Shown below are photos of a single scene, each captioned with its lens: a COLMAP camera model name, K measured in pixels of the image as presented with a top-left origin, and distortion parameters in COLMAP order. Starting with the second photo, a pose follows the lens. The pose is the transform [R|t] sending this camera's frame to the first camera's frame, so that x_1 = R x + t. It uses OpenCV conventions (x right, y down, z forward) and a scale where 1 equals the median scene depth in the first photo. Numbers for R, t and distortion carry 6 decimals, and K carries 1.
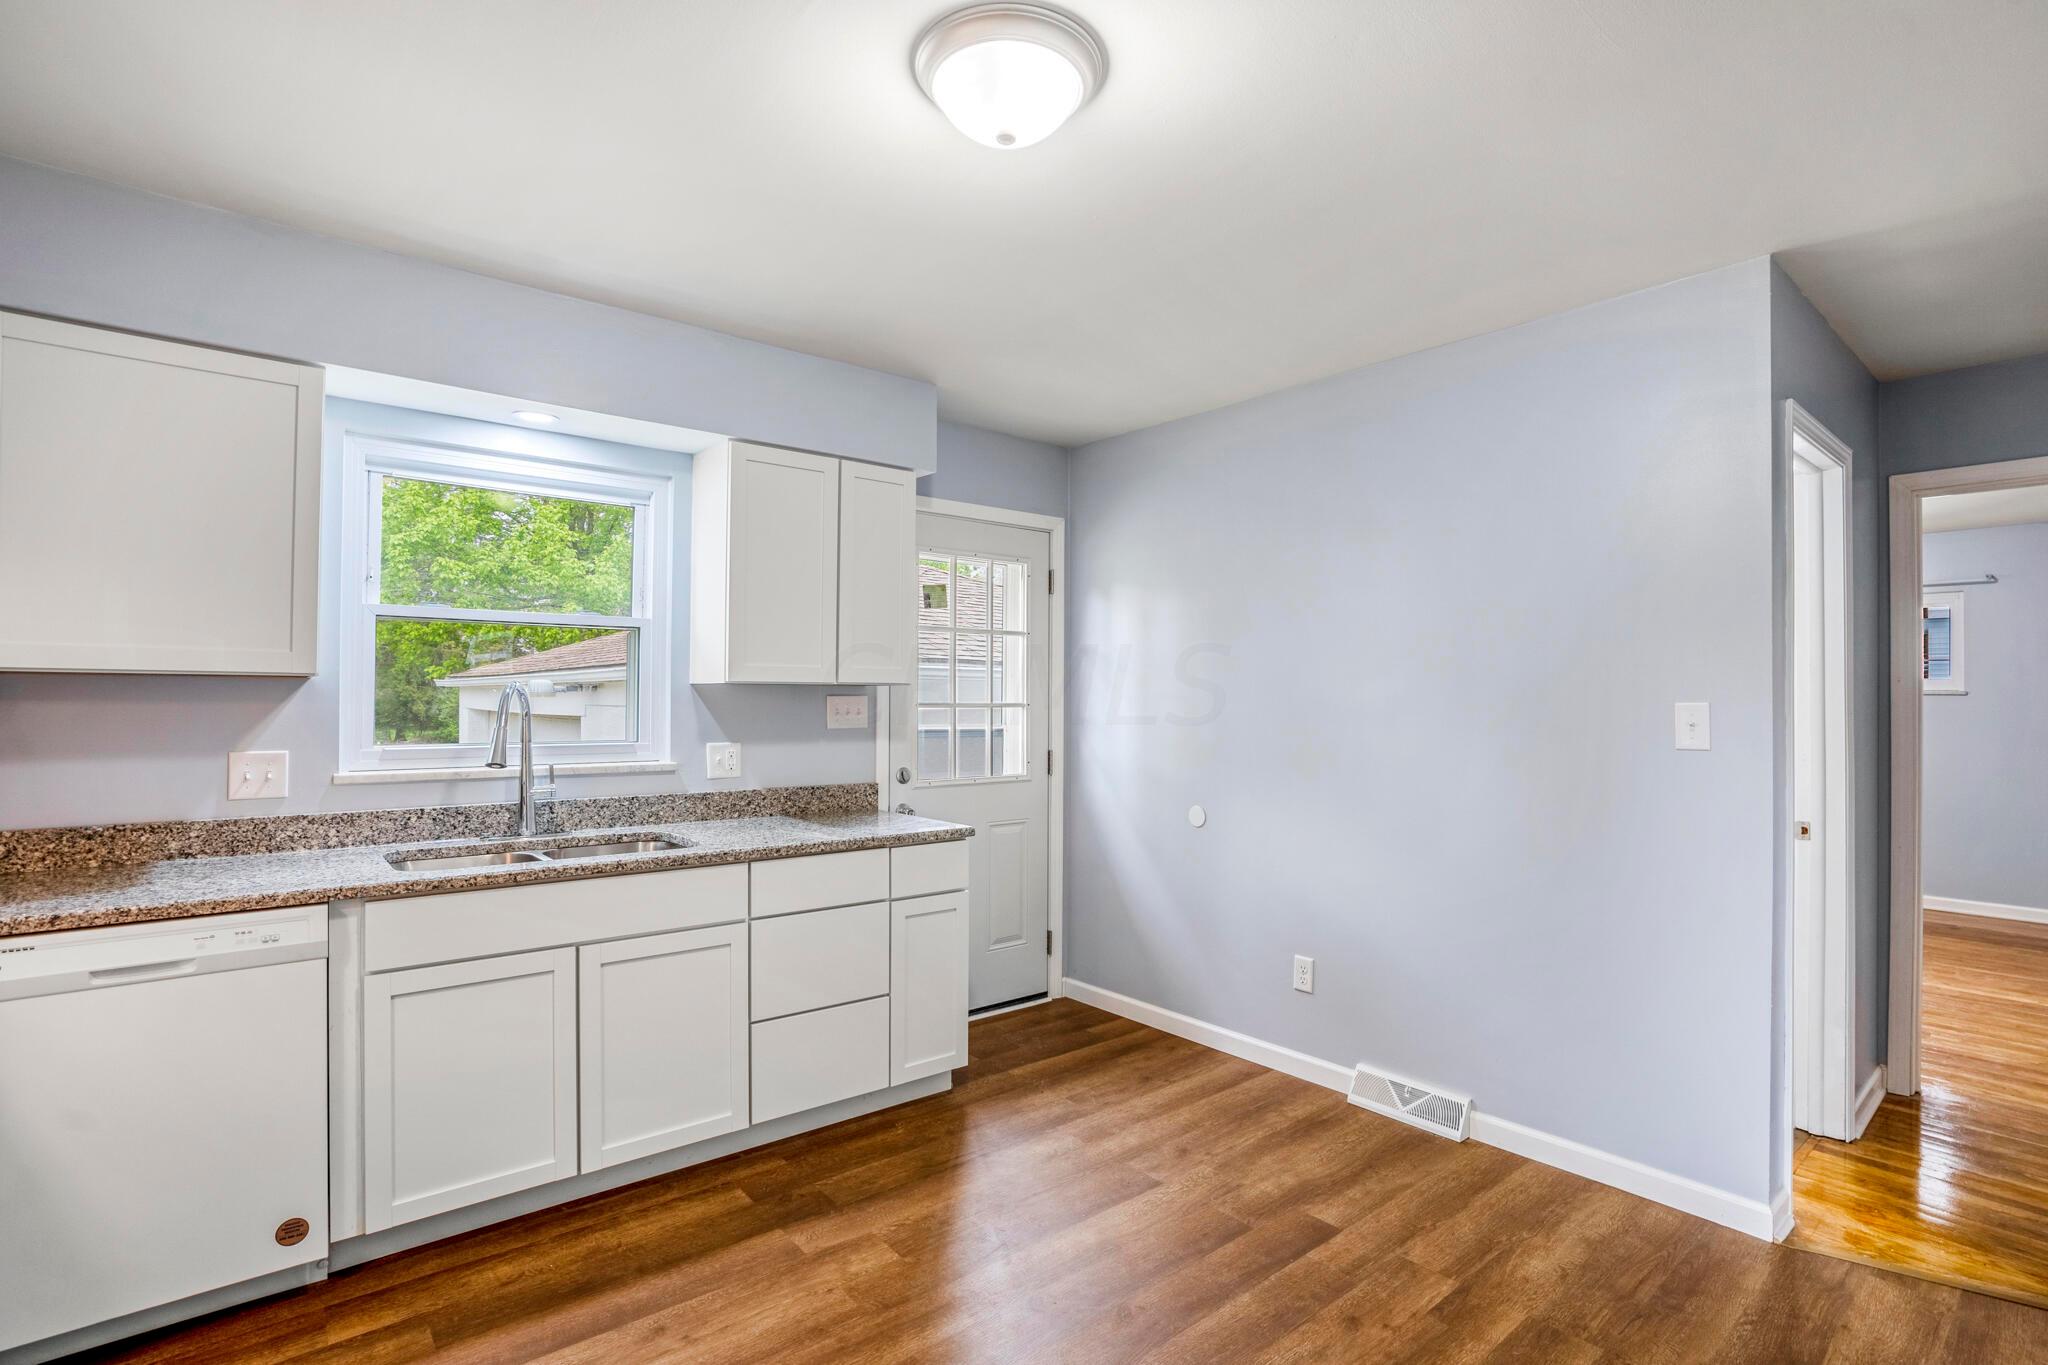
lens RADIAL K [[981.0, 0, 1009.7], [0, 981.0, 694.6], [0, 0, 1]] dist [-0.051103, 0.020977]
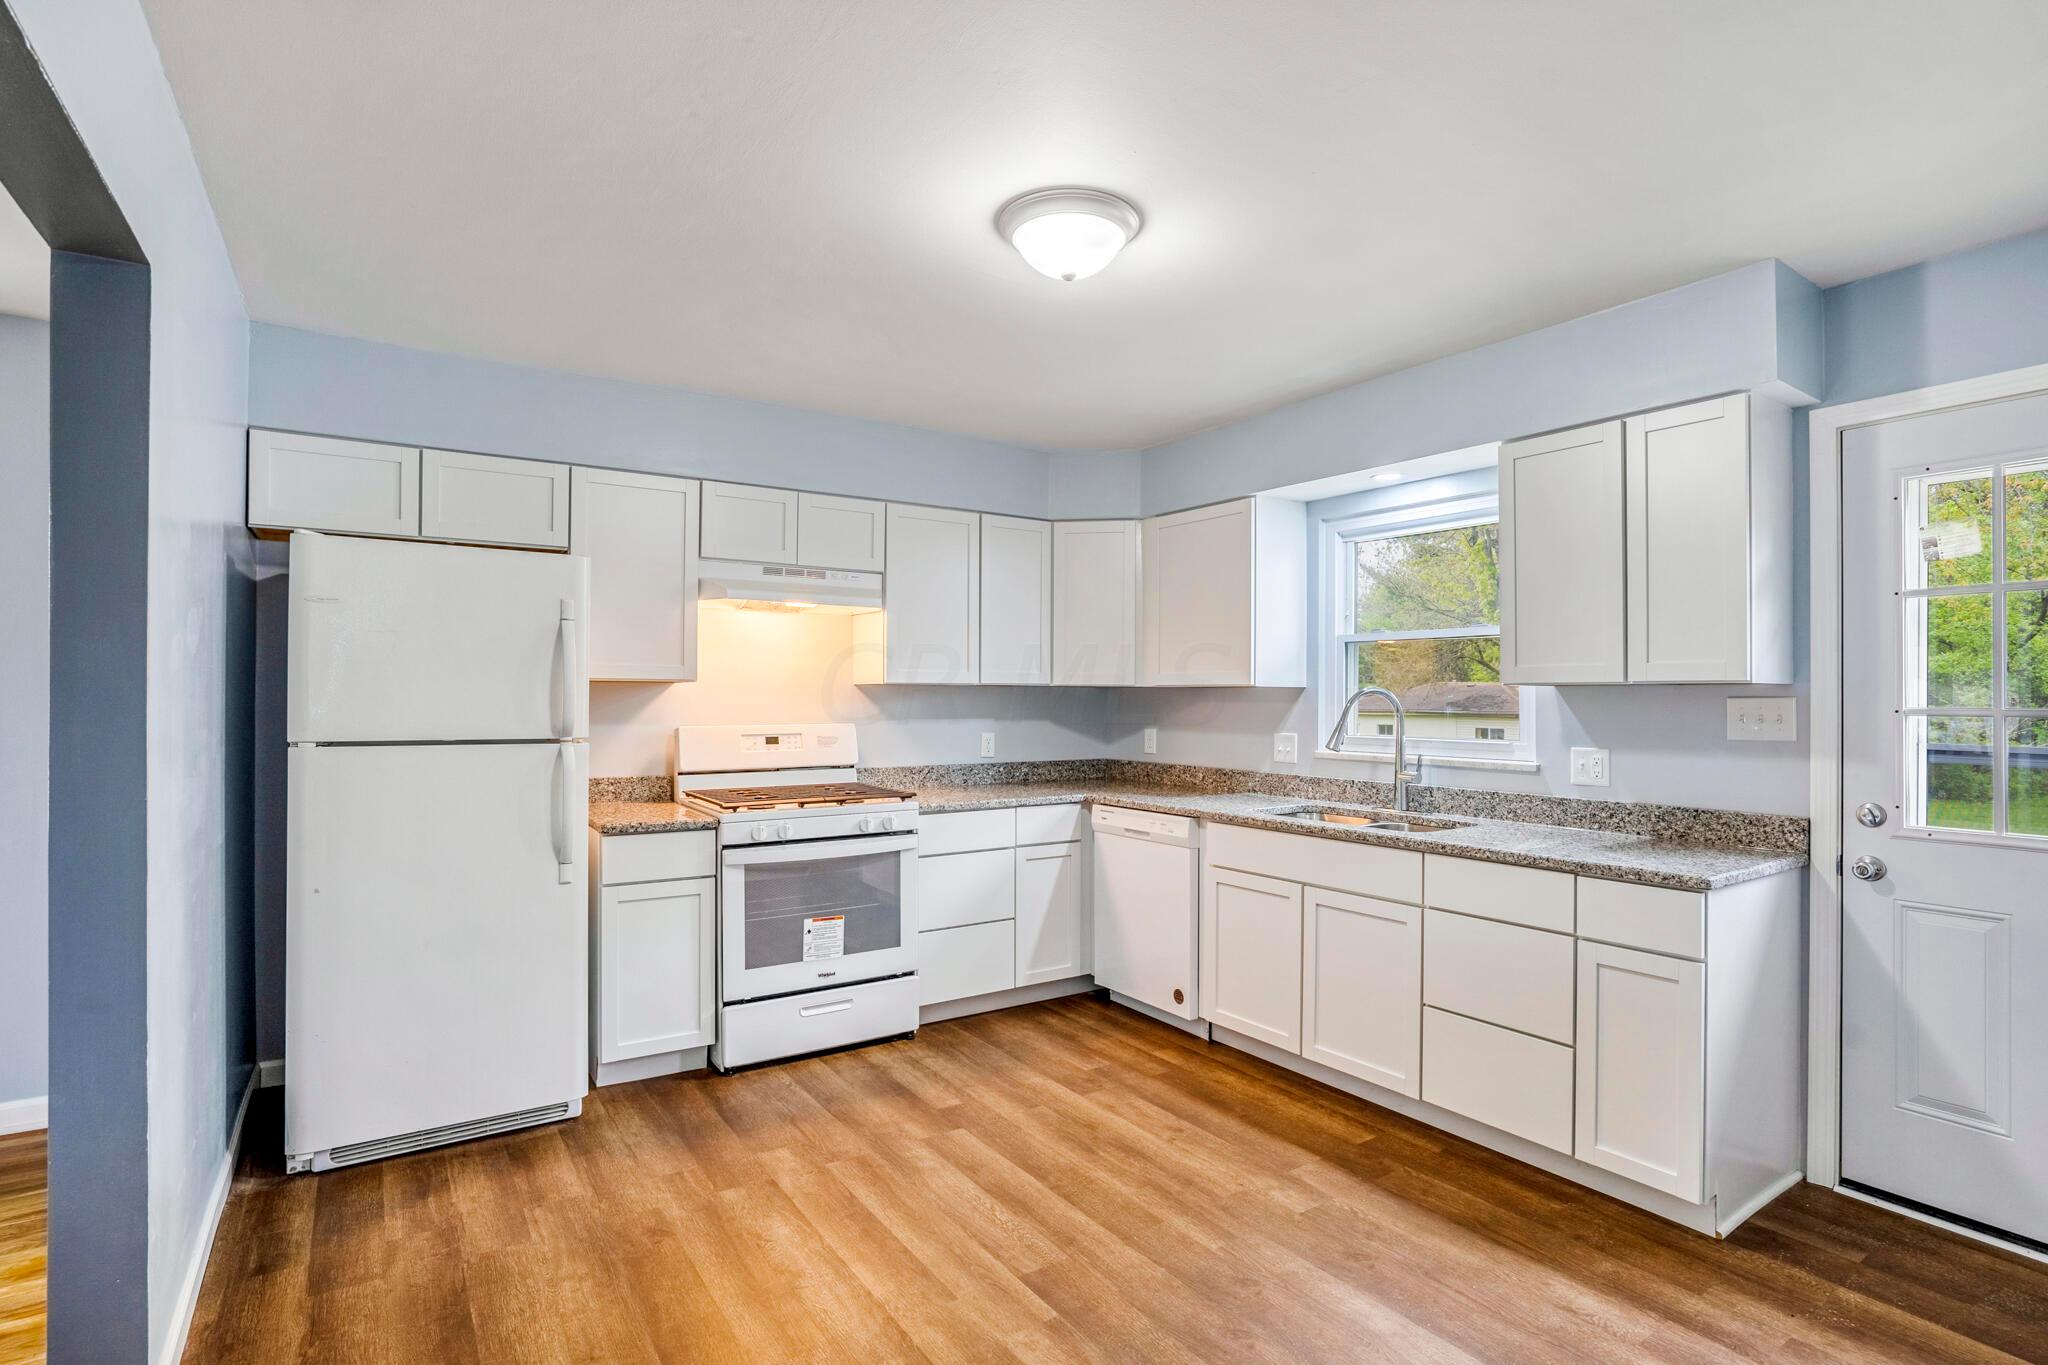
lens RADIAL K [[981.0, 0, 1034.1], [0, 981.0, 688.1], [0, 0, 1]] dist [-0.051103, 0.020977]
pose [[-0.082455, -0.015975, -0.996467, 0.770929], [-0.002059, 0.999872, -0.015859, 0.008048], [0.996593, 0.000744, -0.082477, 0.609444]]
